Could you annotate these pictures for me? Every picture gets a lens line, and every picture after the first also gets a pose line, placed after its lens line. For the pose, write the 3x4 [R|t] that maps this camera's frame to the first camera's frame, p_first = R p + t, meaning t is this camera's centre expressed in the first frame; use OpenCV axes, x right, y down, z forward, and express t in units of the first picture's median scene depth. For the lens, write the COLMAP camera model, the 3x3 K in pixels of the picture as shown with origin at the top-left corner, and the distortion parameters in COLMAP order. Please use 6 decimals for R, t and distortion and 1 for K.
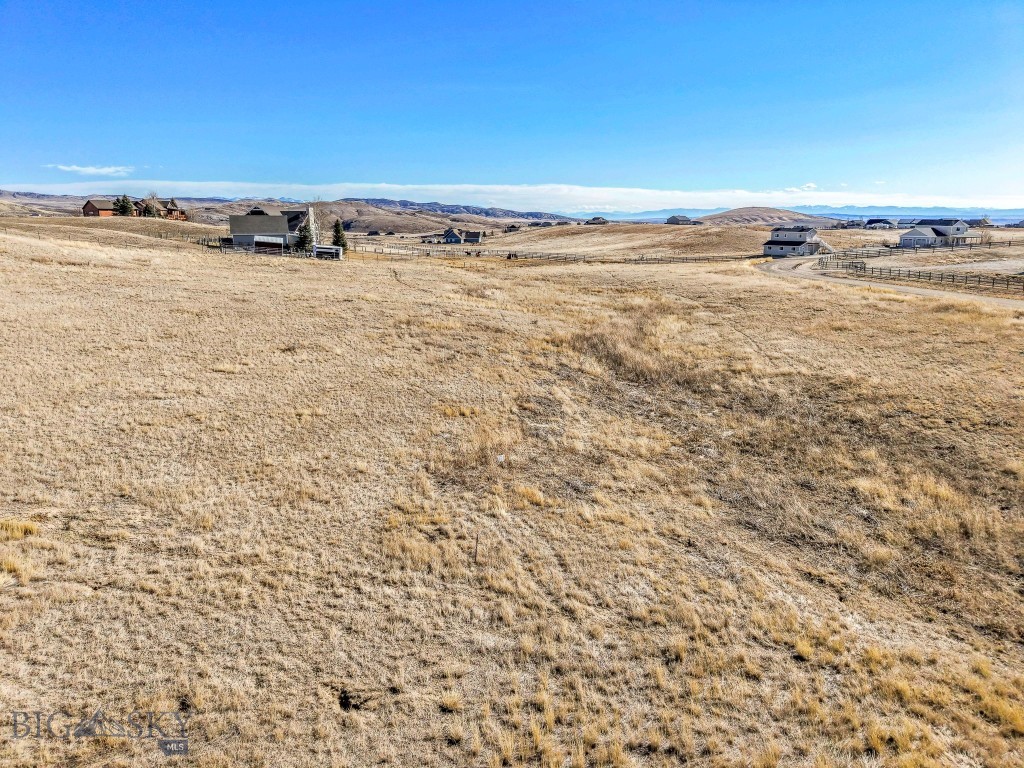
lens RADIAL K [[684.4, 0, 510.7], [0, 684.4, 383.0], [0, 0, 1]] dist [0.030300, -0.034530]
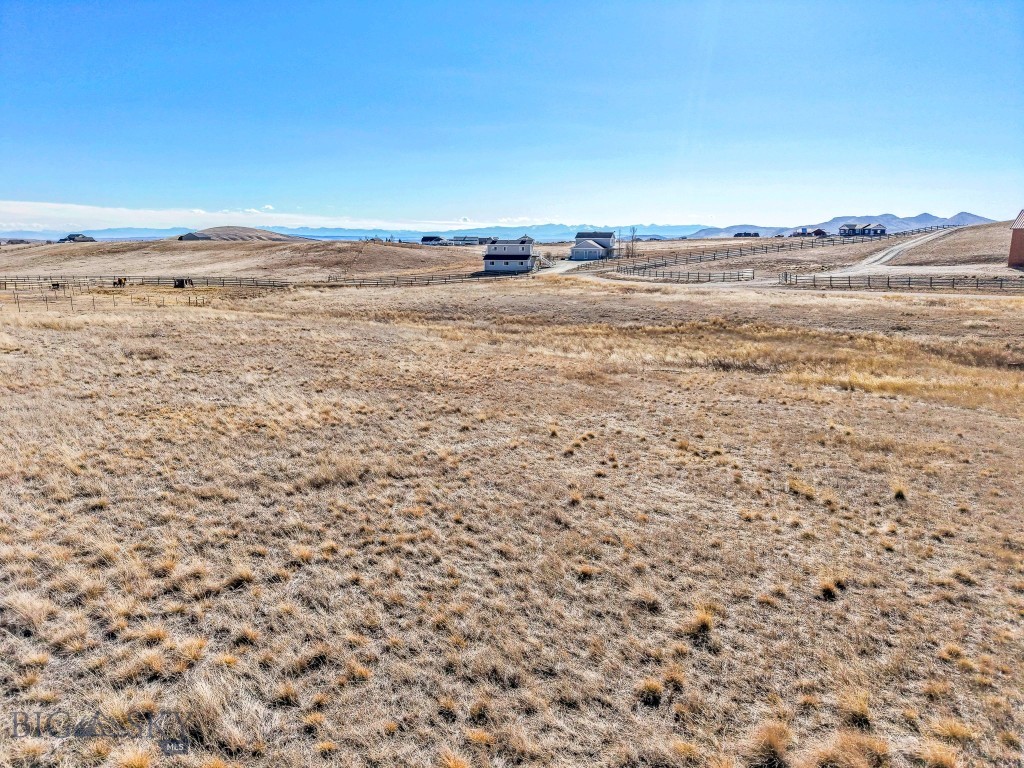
lens RADIAL K [[684.2, 0, 510.9], [0, 684.2, 391.2], [0, 0, 1]] dist [0.021710, -0.026668]
pose [[0.745013, -0.145334, 0.651025, -0.021262], [0.155914, 0.986882, 0.041887, -0.007646], [-0.648572, 0.070298, 0.757900, 0.037665]]
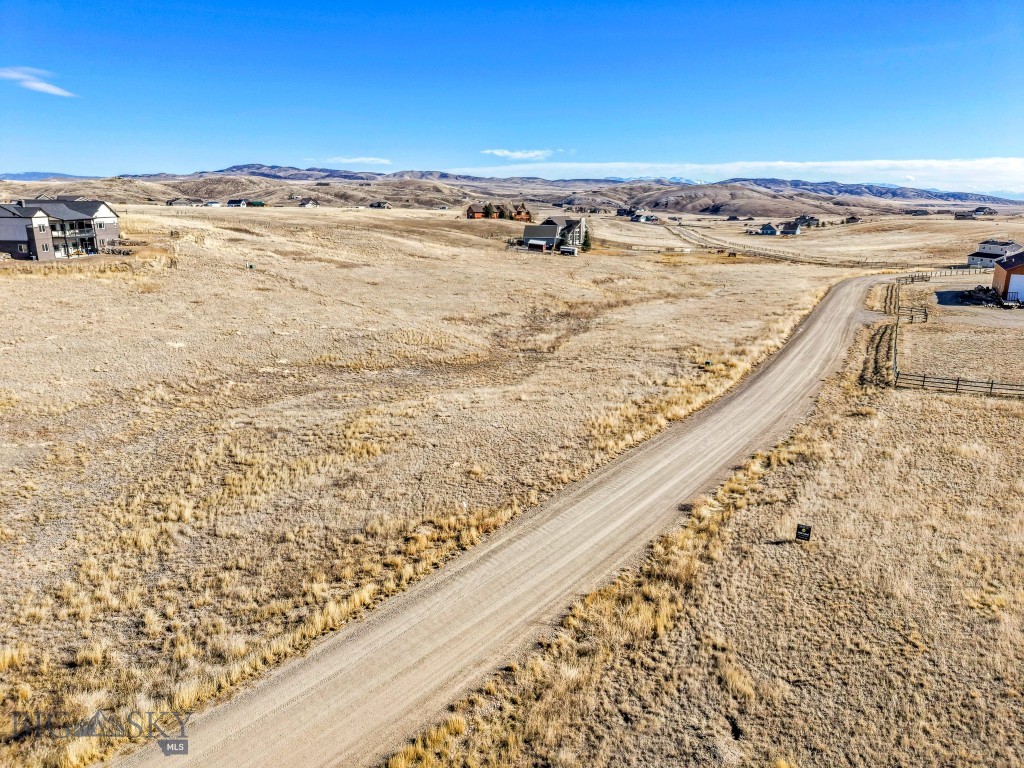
lens RADIAL K [[688.5, 0, 510.6], [0, 688.5, 386.2], [0, 0, 1]] dist [0.005846, -0.002979]
pose [[0.860614, 0.140893, -0.489380, 0.034214], [-0.125266, 0.990009, 0.064736, 0.003068], [0.493611, 0.005590, 0.869665, -0.036811]]
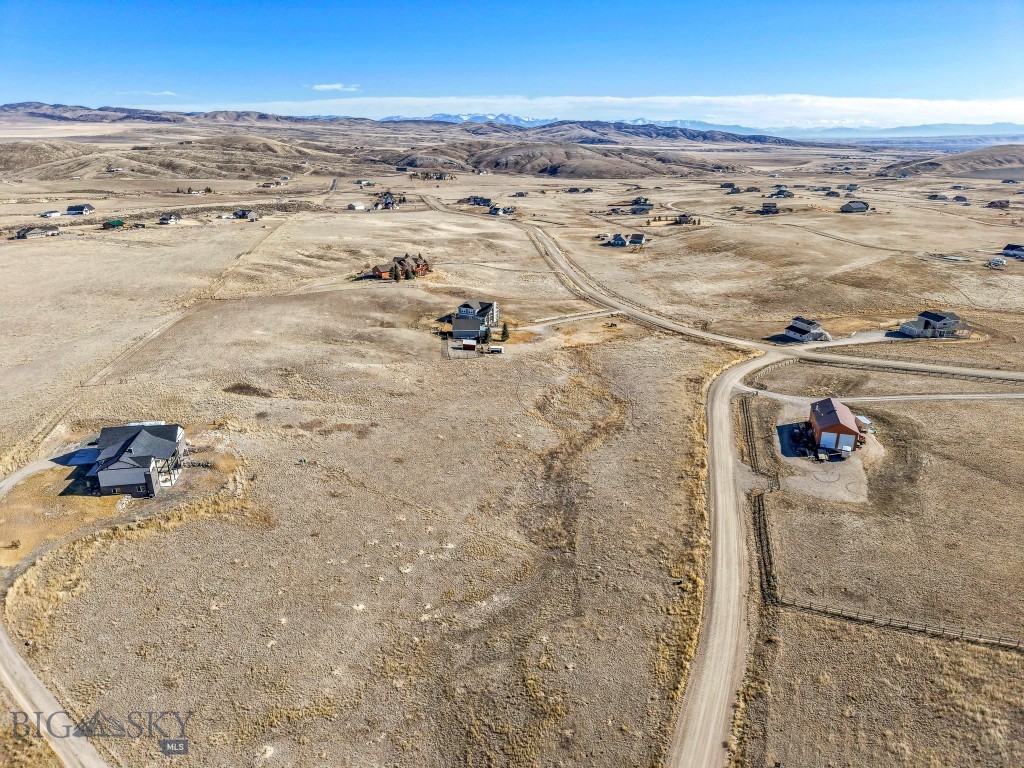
lens RADIAL K [[684.2, 0, 510.9], [0, 684.2, 391.2], [0, 0, 1]] dist [0.021710, -0.026668]
pose [[0.955649, 0.104960, -0.275169, 0.024865], [-0.070368, 0.988652, 0.132725, -0.024775], [0.285977, -0.107476, 0.952190, -0.066686]]
